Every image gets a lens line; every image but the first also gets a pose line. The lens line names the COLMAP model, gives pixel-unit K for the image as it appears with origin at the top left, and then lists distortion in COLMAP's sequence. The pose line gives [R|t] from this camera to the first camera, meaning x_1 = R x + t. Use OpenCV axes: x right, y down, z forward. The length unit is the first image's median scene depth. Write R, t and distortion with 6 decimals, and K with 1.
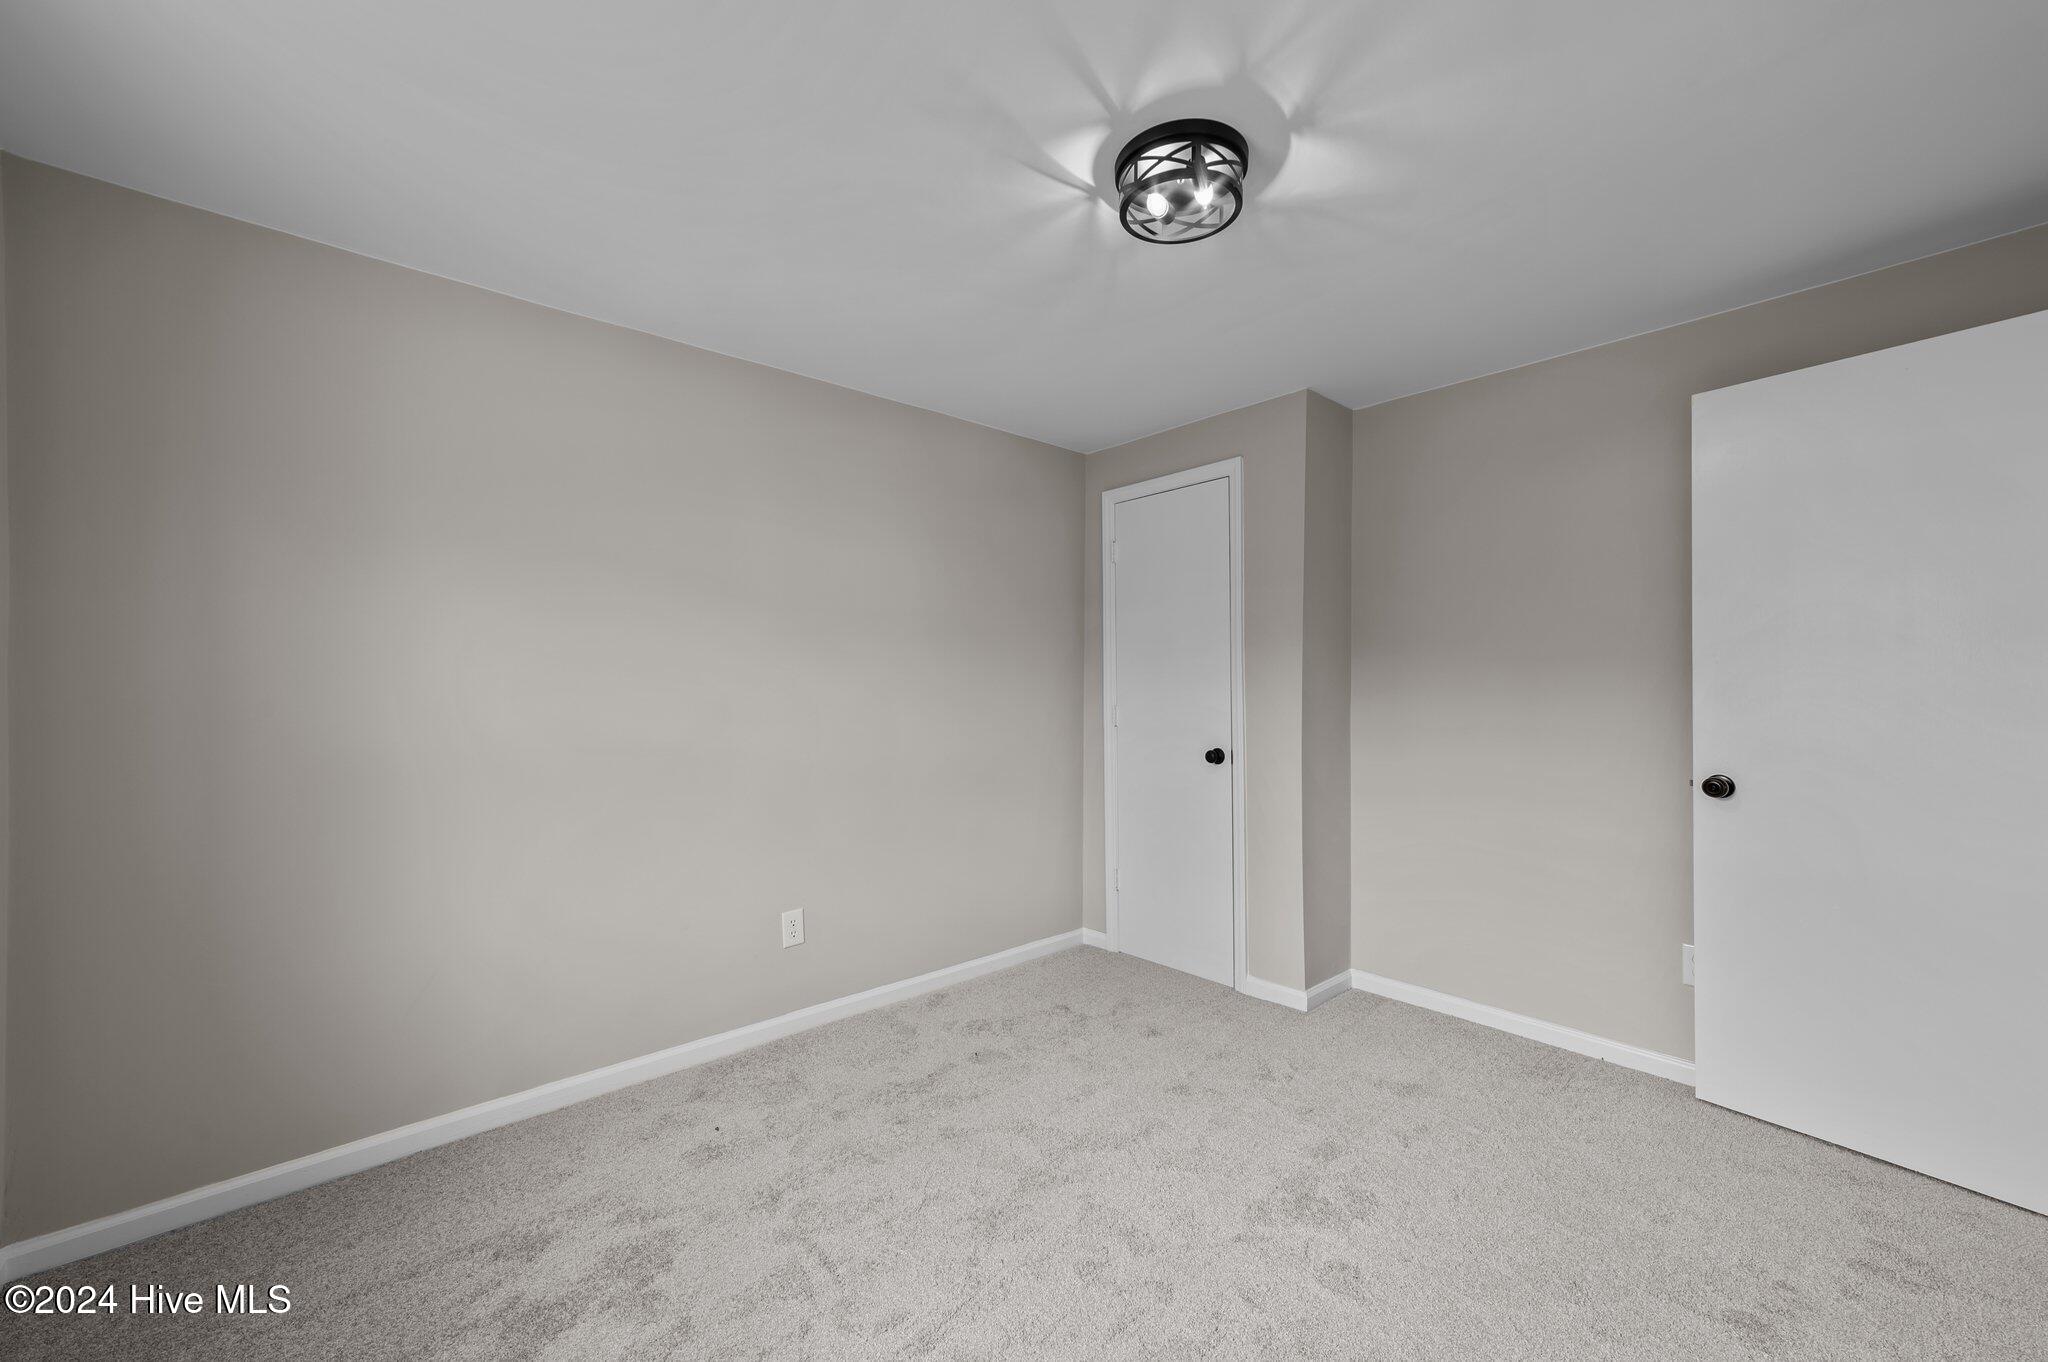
lens RADIAL K [[838.9, 0, 1009.6], [0, 838.9, 666.9], [0, 0, 1]] dist [-0.037804, 0.006531]
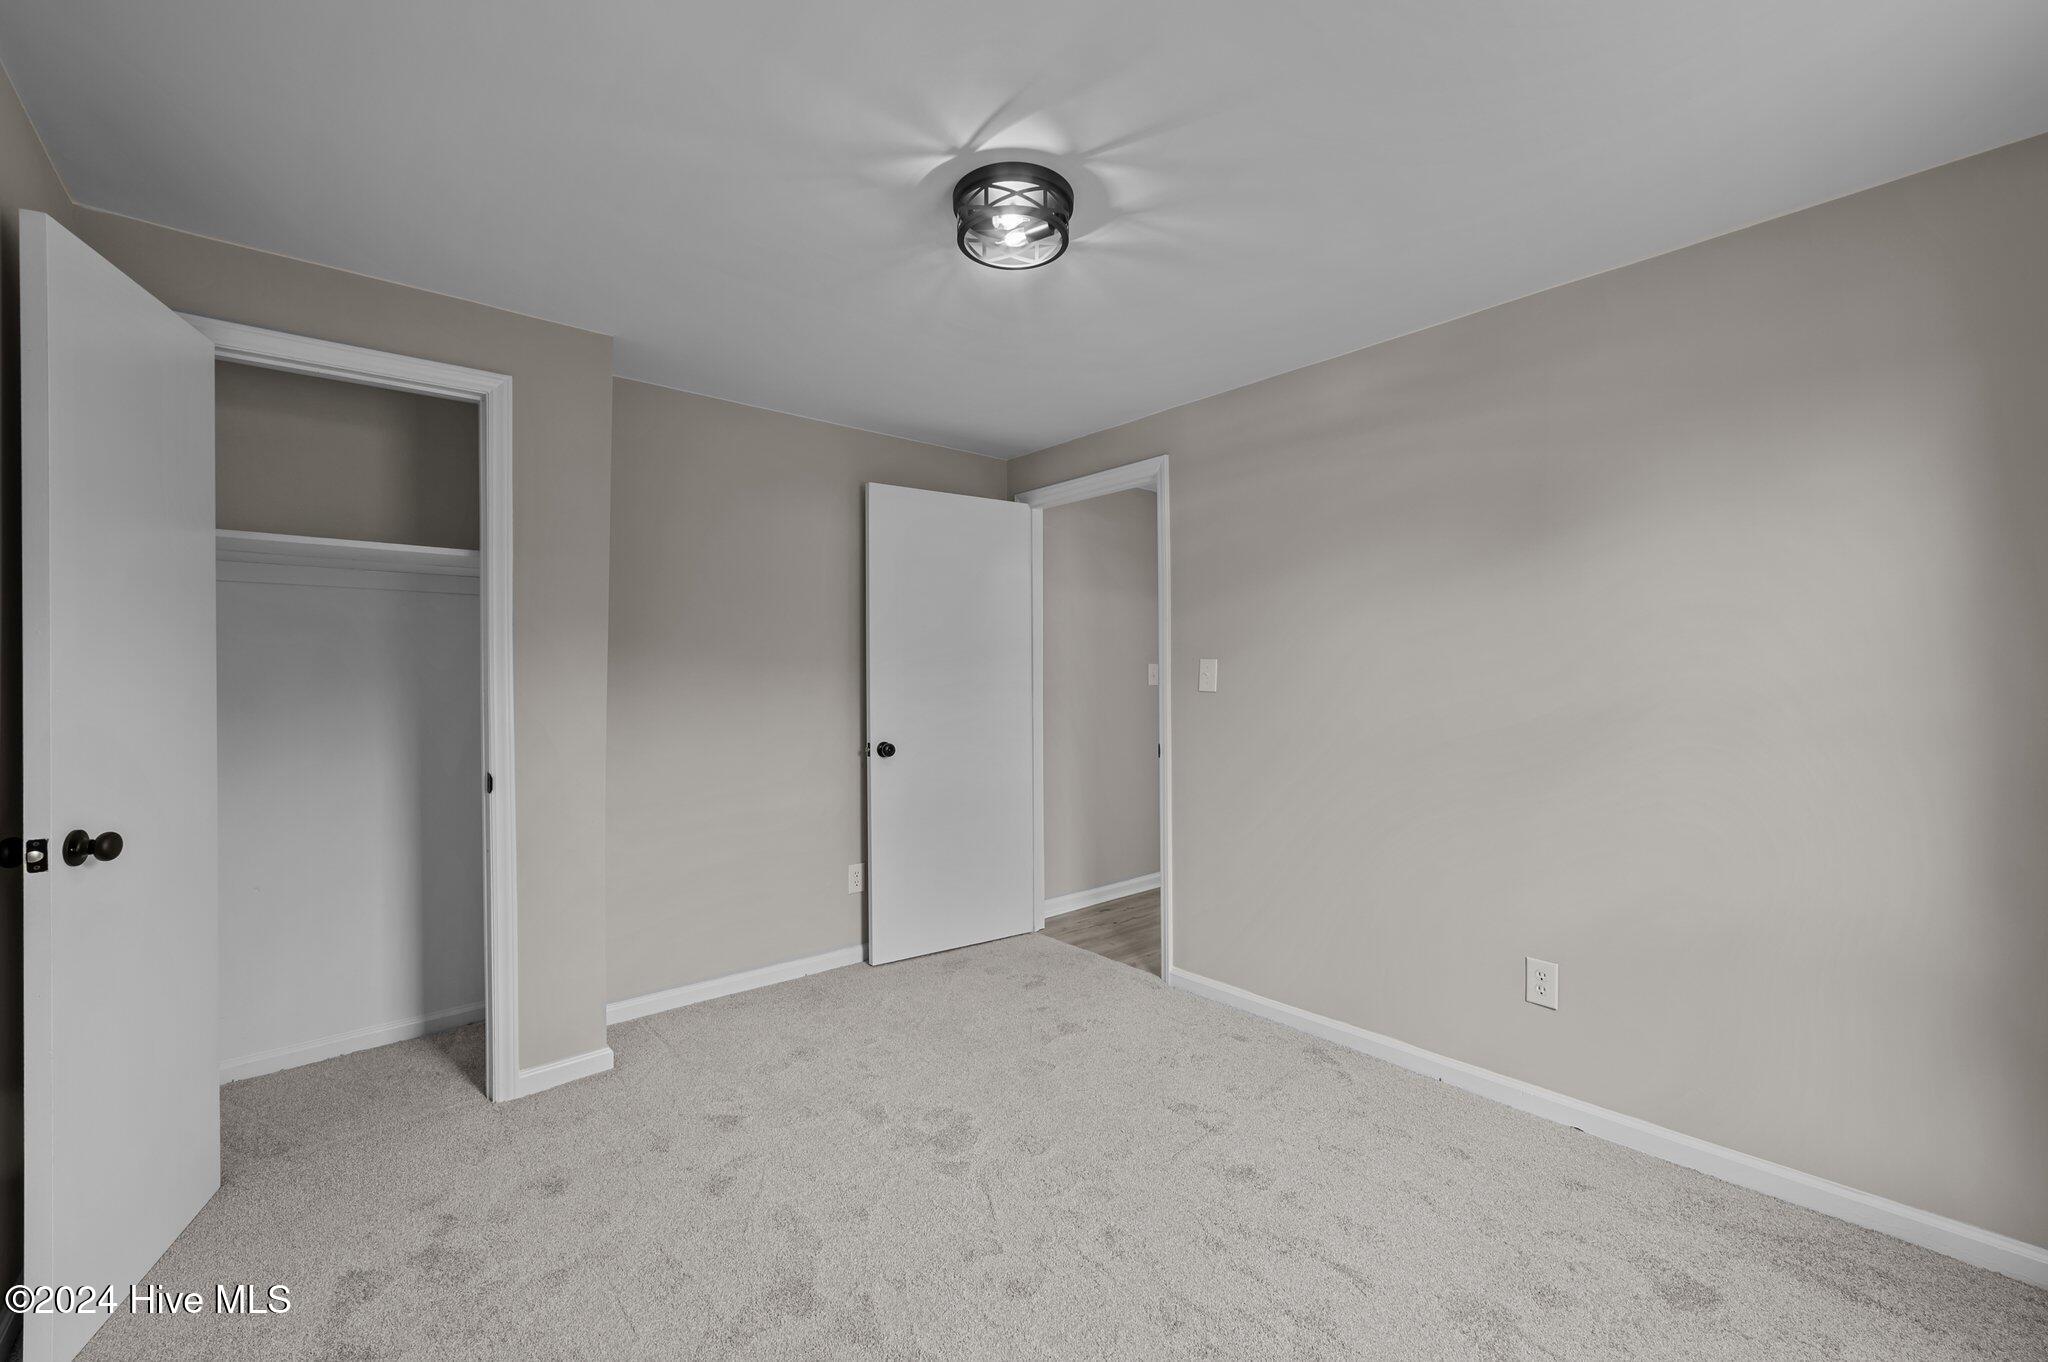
lens RADIAL K [[838.9, 0, 1015.0], [0, 838.9, 674.1], [0, 0, 1]] dist [-0.037804, 0.006531]
pose [[0.024453, -0.017701, 0.999544, -0.652740], [0.012100, 0.999775, 0.017409, -0.015105], [-0.999628, 0.011669, 0.024662, 0.721180]]
